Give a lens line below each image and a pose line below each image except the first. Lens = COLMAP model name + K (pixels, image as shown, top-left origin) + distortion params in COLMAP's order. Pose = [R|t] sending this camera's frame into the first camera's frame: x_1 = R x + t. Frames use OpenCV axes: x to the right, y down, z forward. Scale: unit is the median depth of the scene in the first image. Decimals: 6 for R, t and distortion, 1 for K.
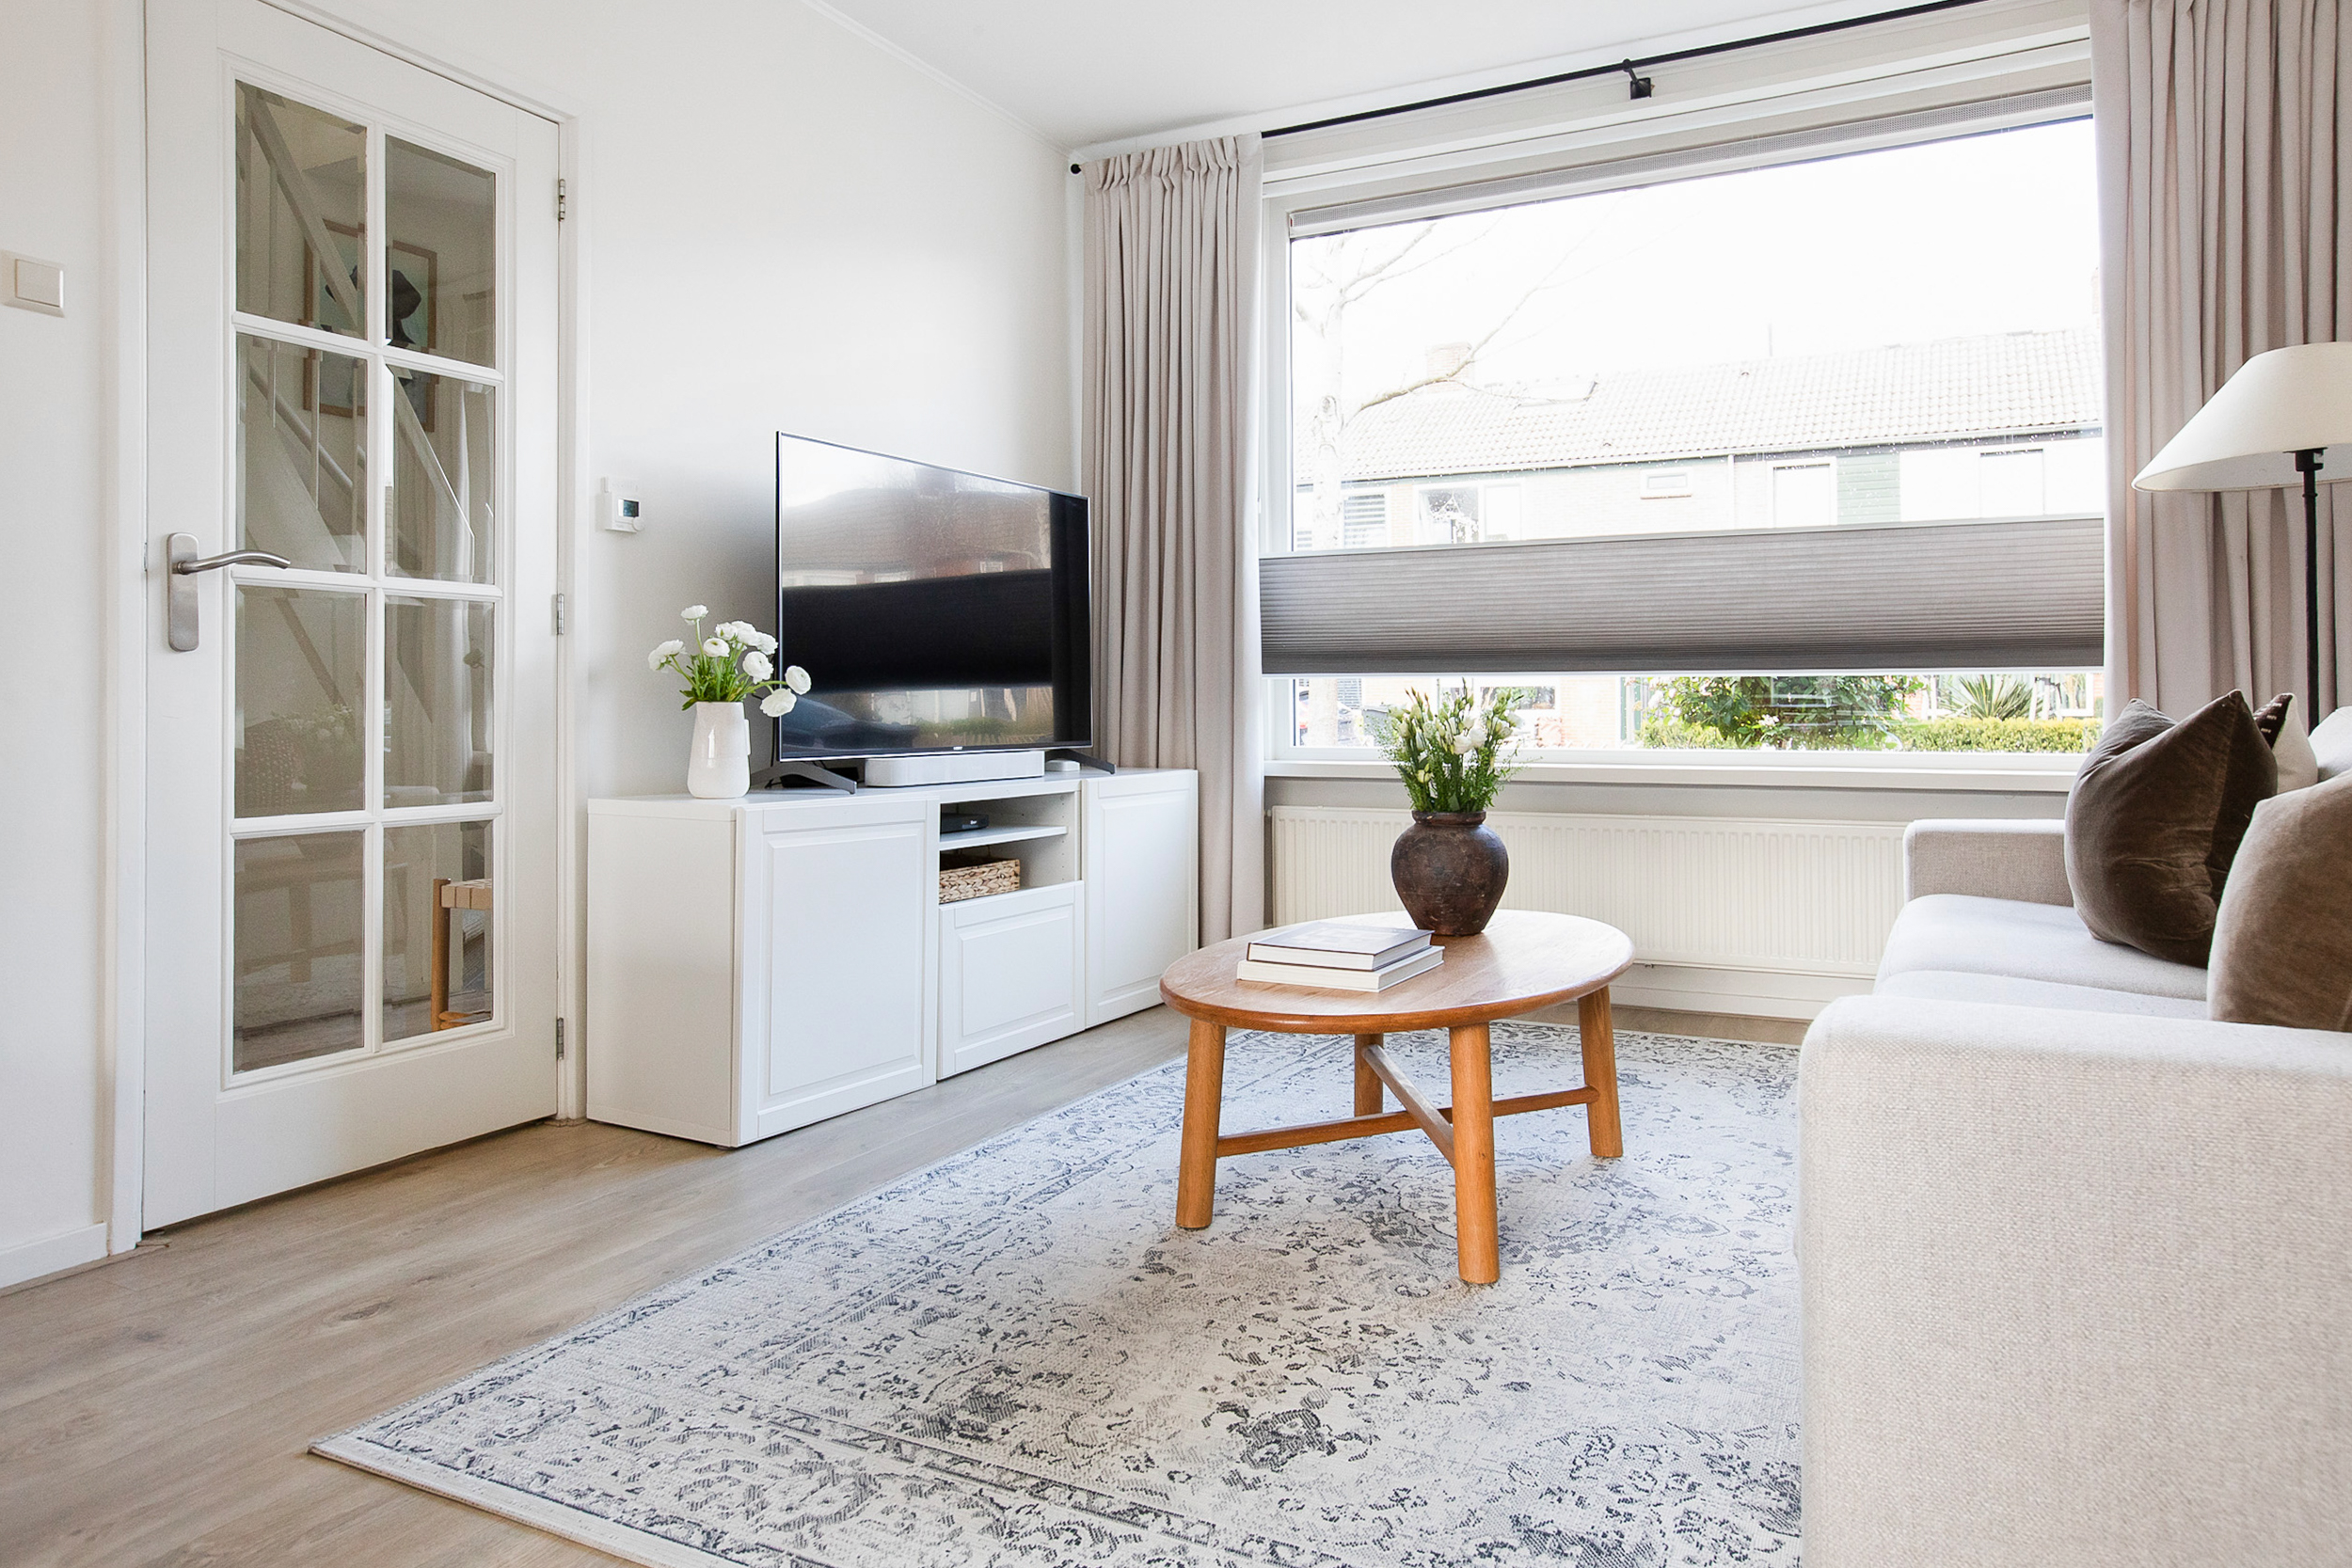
lens RADIAL K [[1511.7, 0, 1195.3], [0, 1511.7, 695.9], [0, 0, 1]] dist [-0.034219, 0.034805]
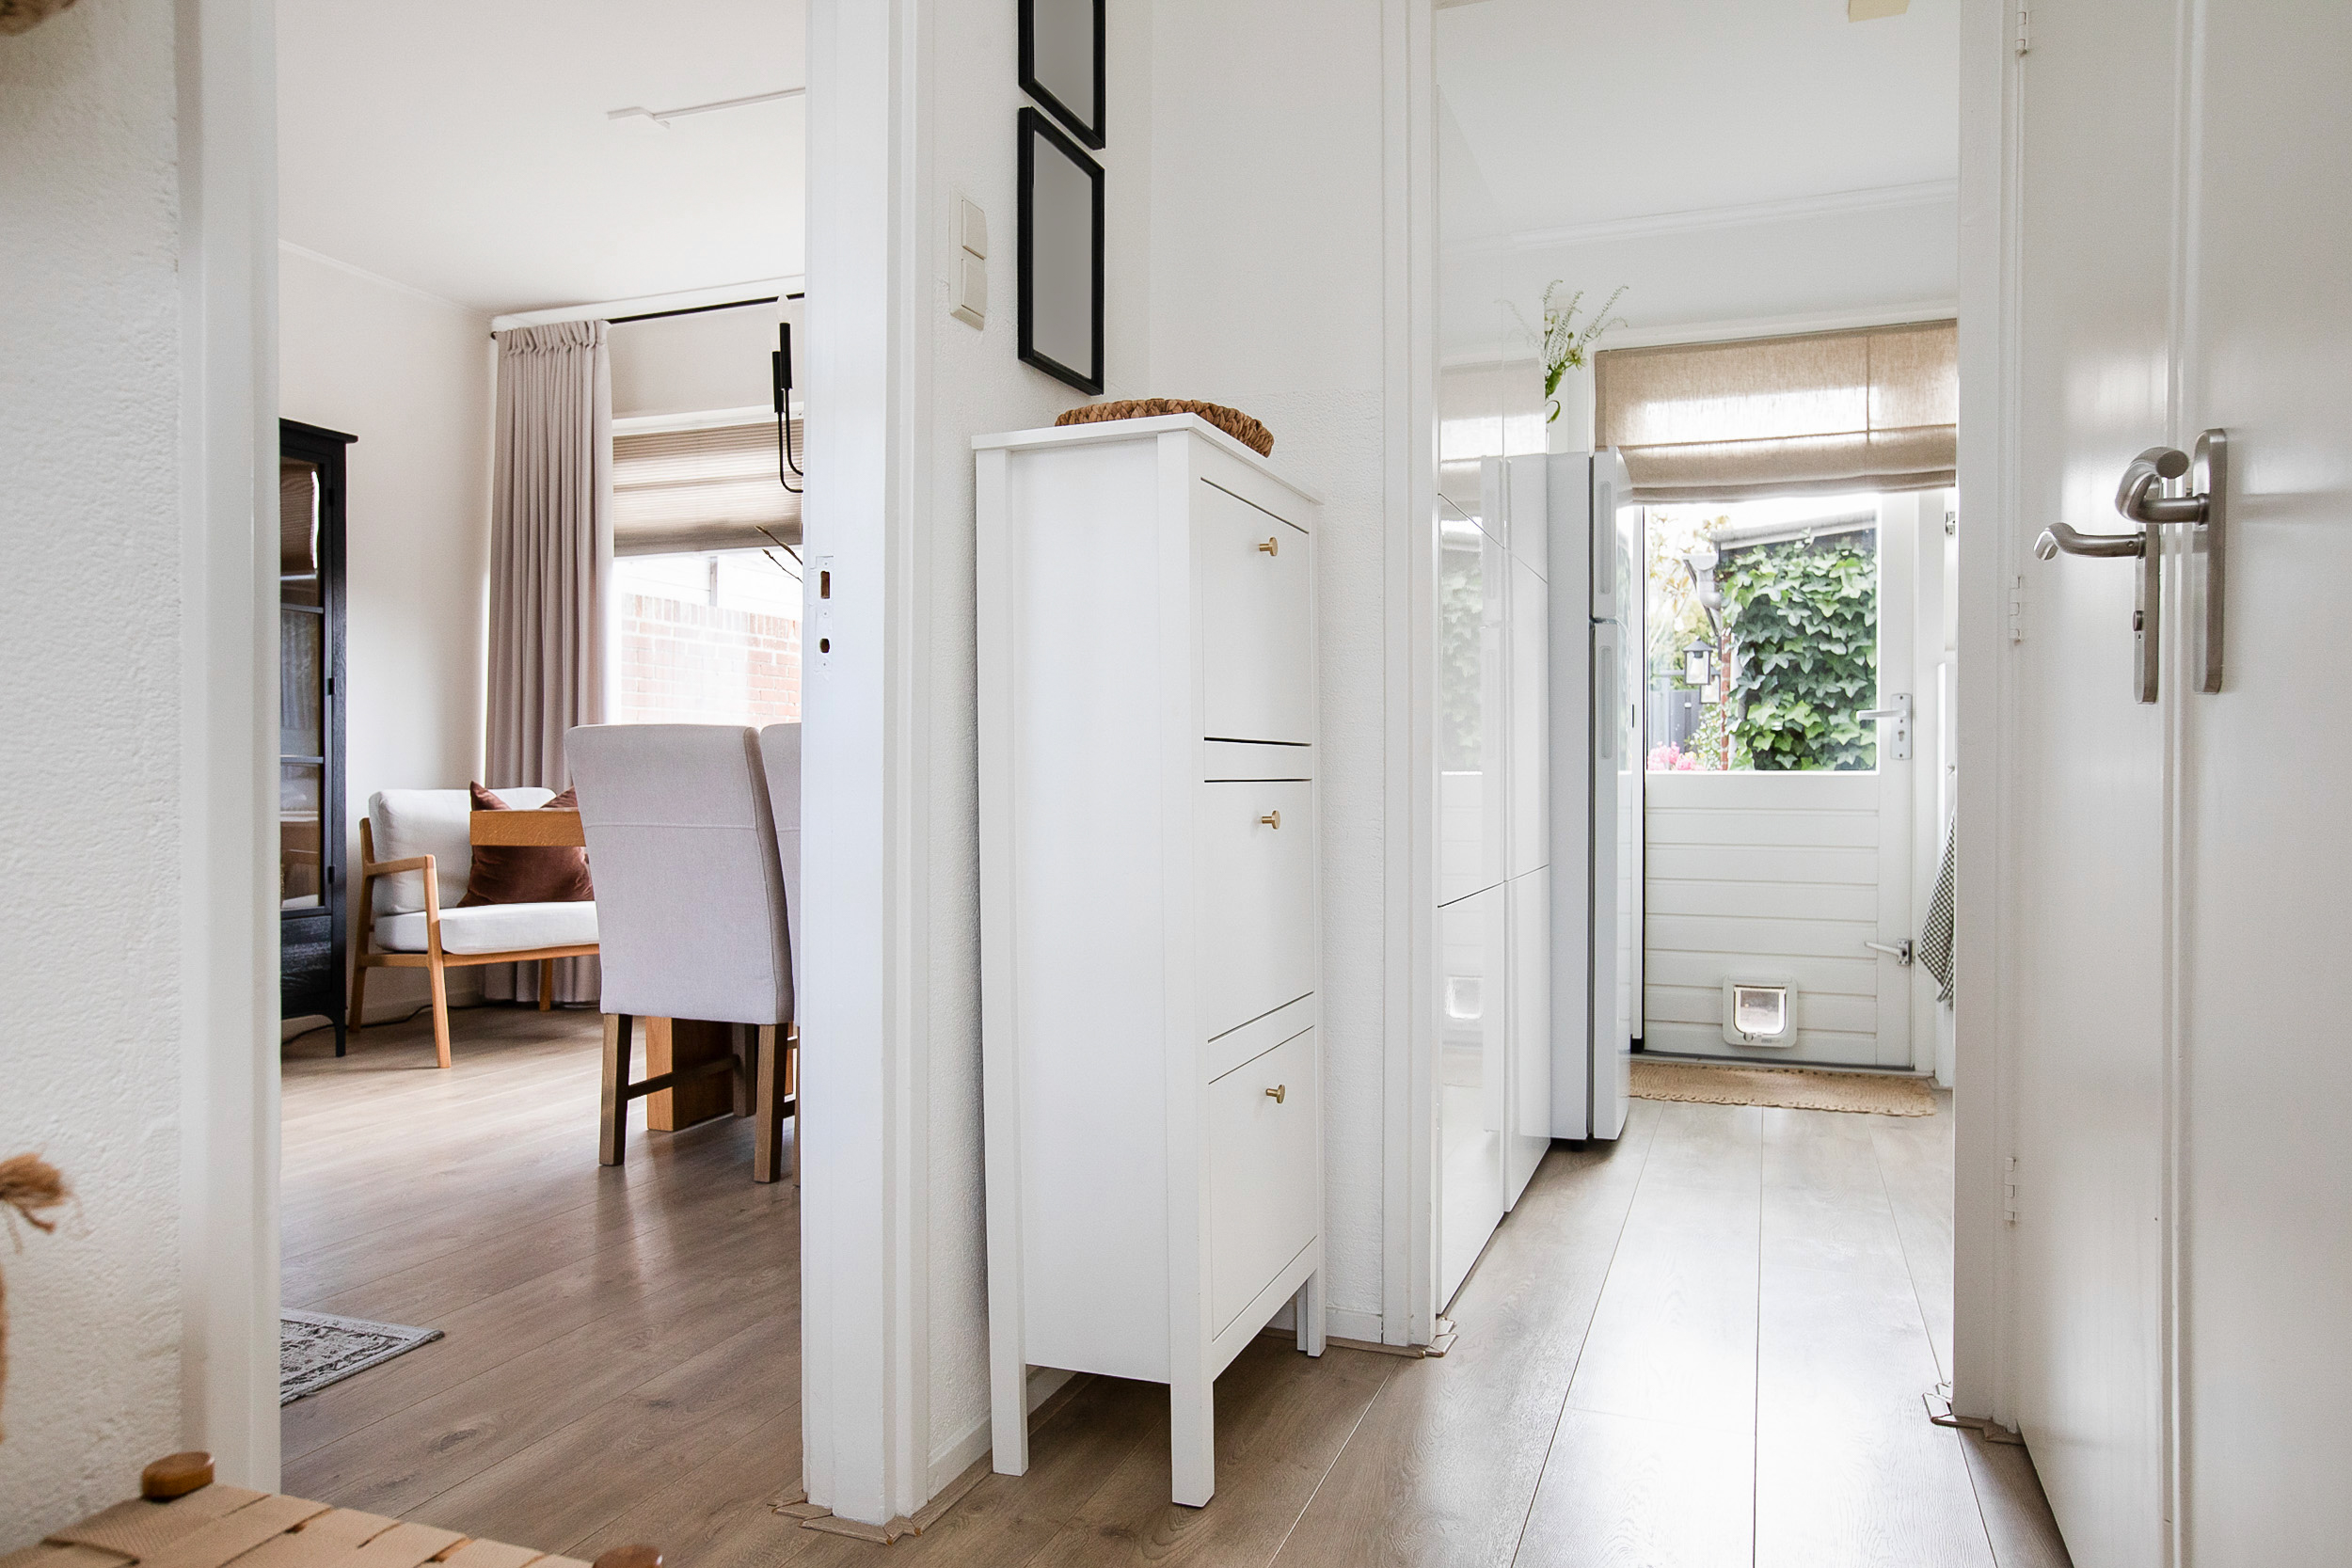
lens RADIAL K [[1511.7, 0, 1185.6], [0, 1511.7, 794.0], [0, 0, 1]] dist [-0.034219, 0.034805]
pose [[-0.993474, 0.006699, -0.113866, -0.897317], [0.005629, 0.999937, 0.009711, 0.003223], [0.113924, 0.009007, -0.993449, 1.961840]]
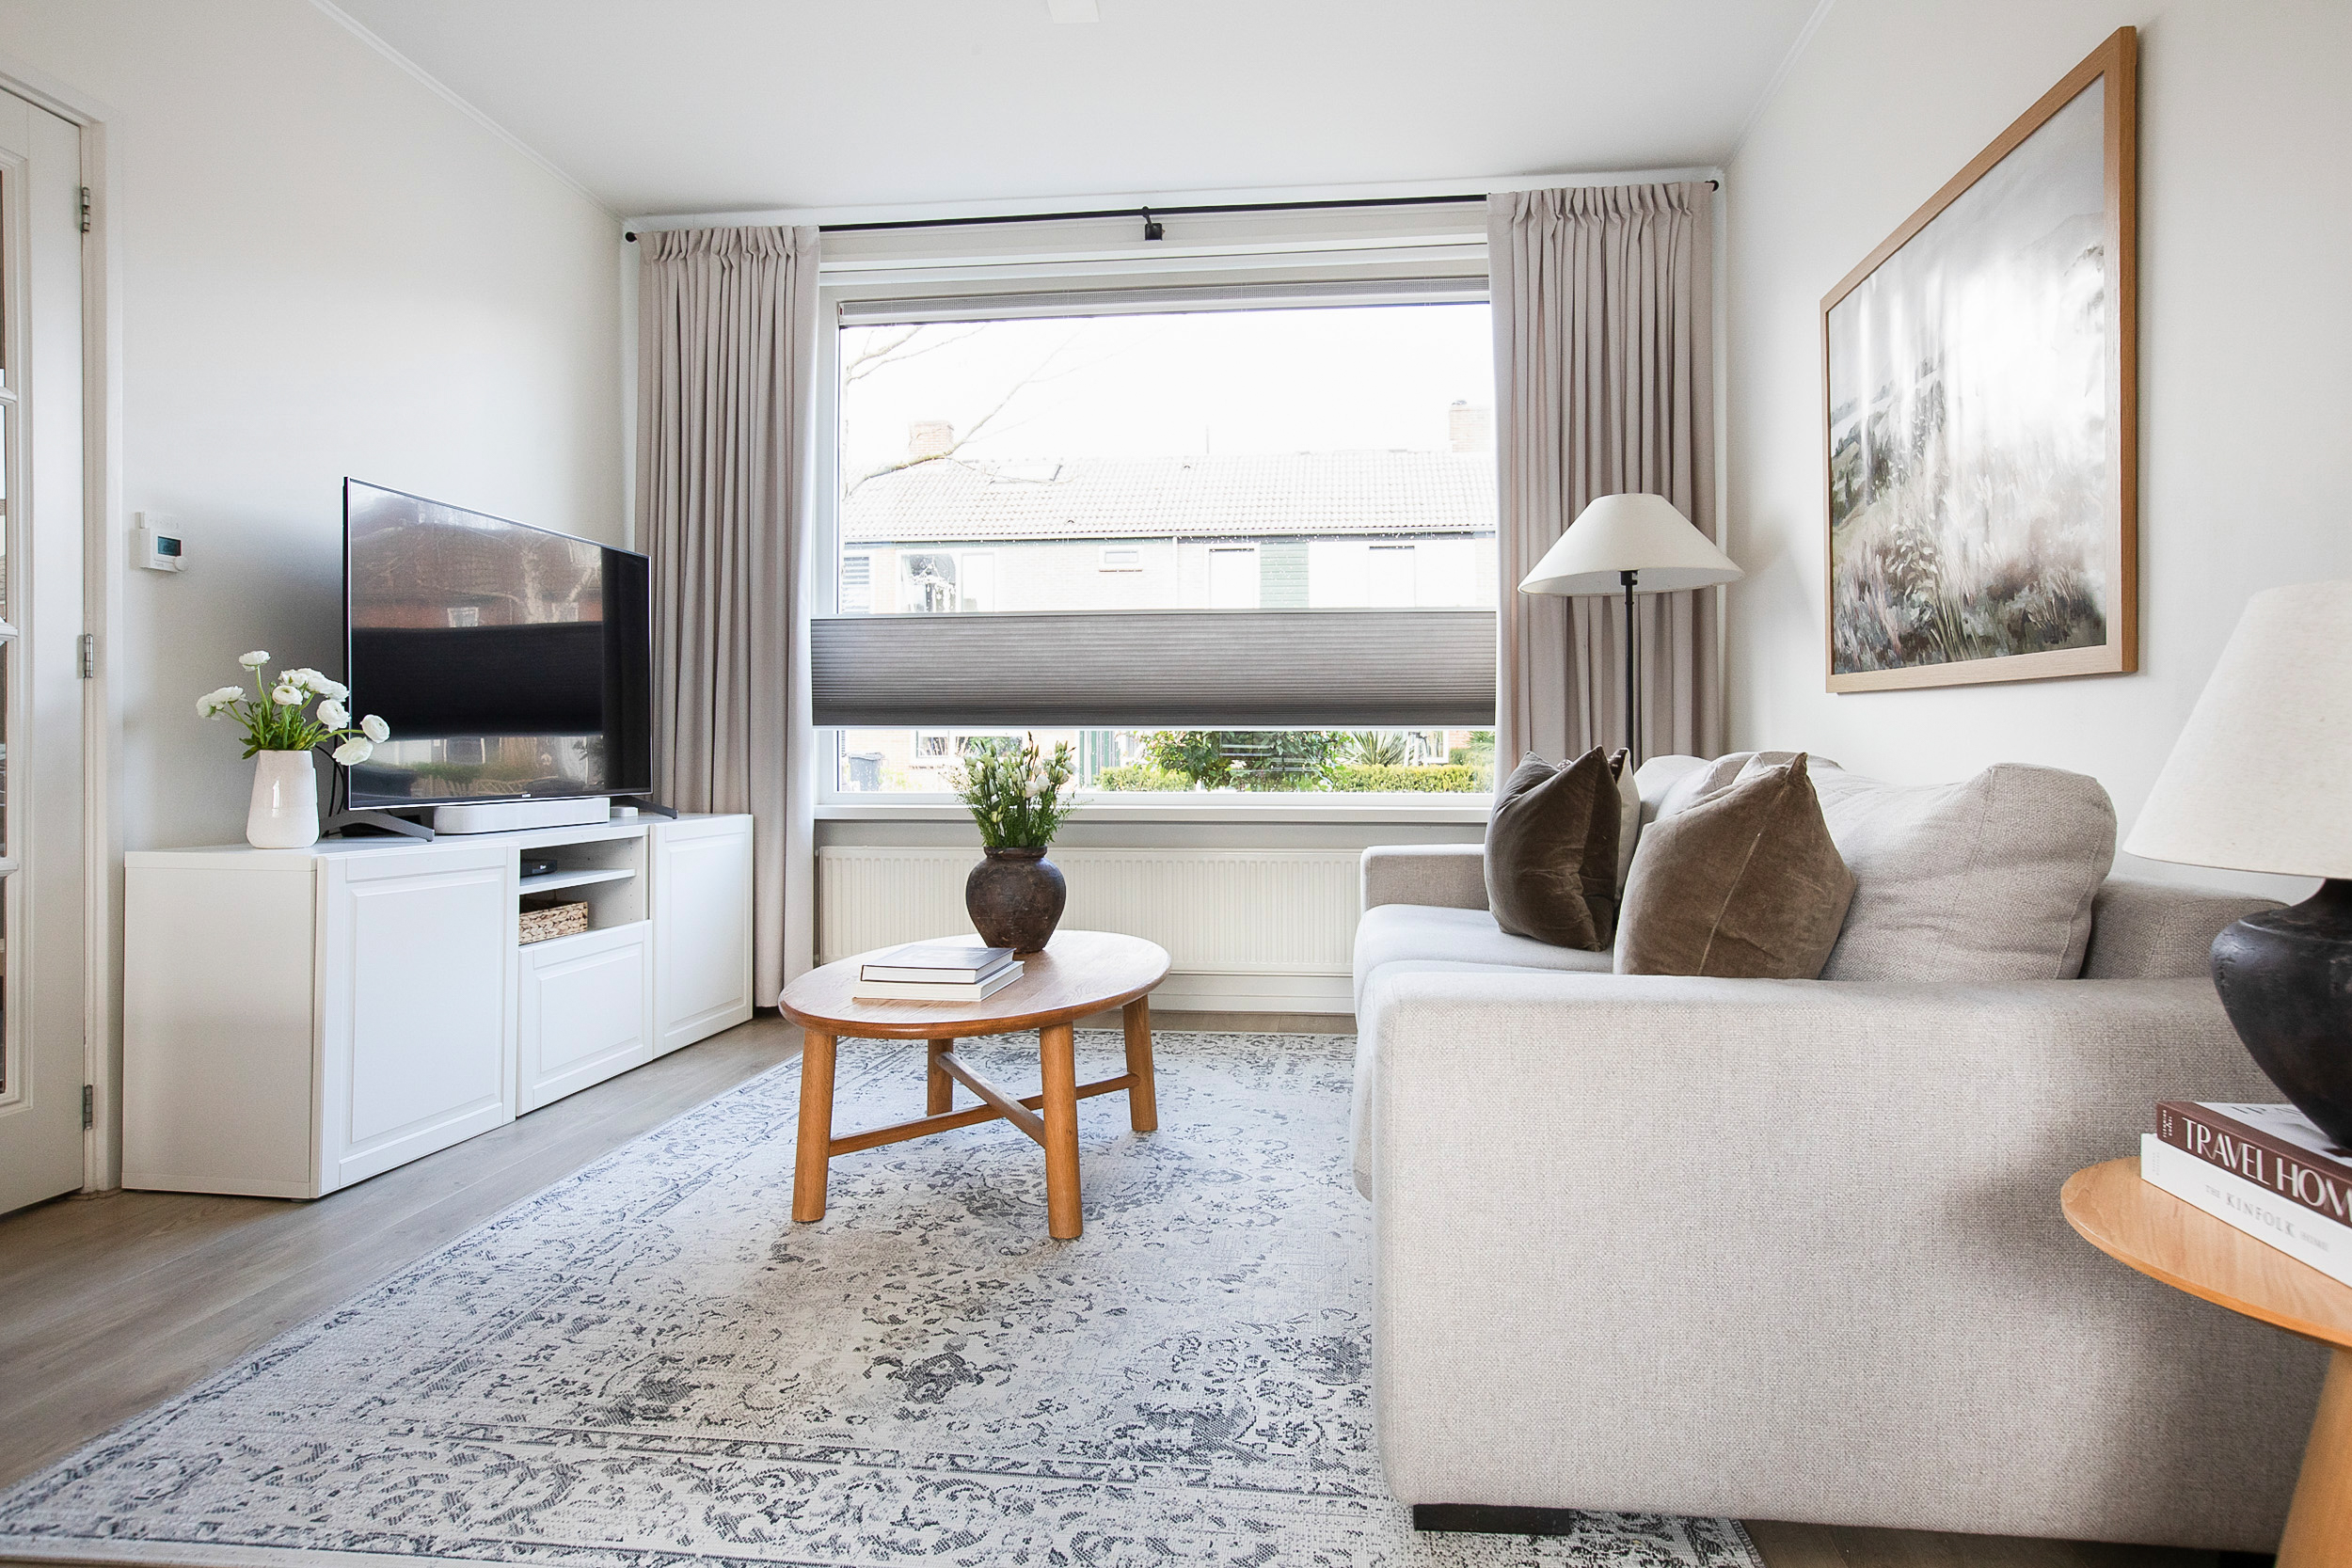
lens RADIAL K [[1389.5, 0, 1182.3], [0, 1389.5, 765.5], [0, 0, 1]] dist [-0.035000, 0.033249]
pose [[0.938172, -0.000077, 0.346170, -0.113033], [-0.005182, 0.999885, 0.014267, -0.002489], [-0.346131, -0.015179, 0.938063, -0.064055]]
